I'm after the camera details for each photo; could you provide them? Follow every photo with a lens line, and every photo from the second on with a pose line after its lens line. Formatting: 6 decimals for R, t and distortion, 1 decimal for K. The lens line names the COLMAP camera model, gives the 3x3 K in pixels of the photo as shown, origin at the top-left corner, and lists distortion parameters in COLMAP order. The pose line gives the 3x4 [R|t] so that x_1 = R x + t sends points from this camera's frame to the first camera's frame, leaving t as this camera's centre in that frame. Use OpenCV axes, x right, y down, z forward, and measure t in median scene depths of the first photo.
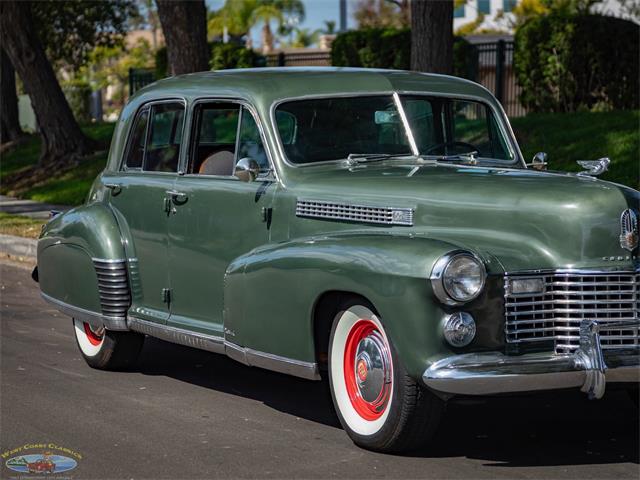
lens RADIAL K [[2219.3, 0, 345.3], [0, 2219.3, 240.0], [0, 0, 1]] dist [0.042443, 0.362133]
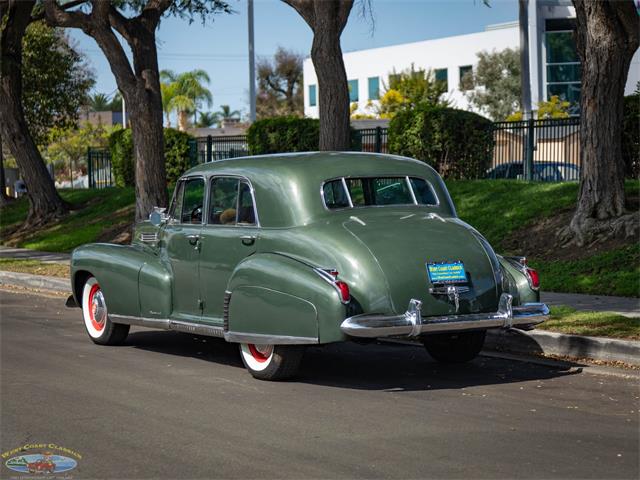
lens RADIAL K [[2273.4, 0, 308.5], [0, 2273.4, 275.2], [0, 0, 1]] dist [0.084786, 0.370443]
pose [[0.997800, -0.007132, 0.065913, -0.097643], [0.007895, 0.999905, -0.011331, 0.022995], [-0.065826, 0.011826, 0.997761, -0.567164]]
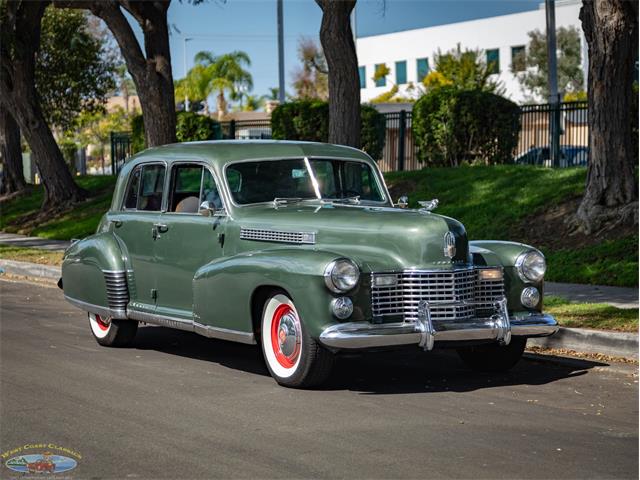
lens RADIAL K [[2424.2, 0, 320.3], [0, 2424.2, 240.4], [0, 0, 1]] dist [0.099826, 0.820319]
pose [[0.999972, -0.005627, 0.004902, 0.022969], [0.005740, 0.999711, -0.023357, 0.027488], [-0.004769, 0.023384, 0.999715, -0.620268]]
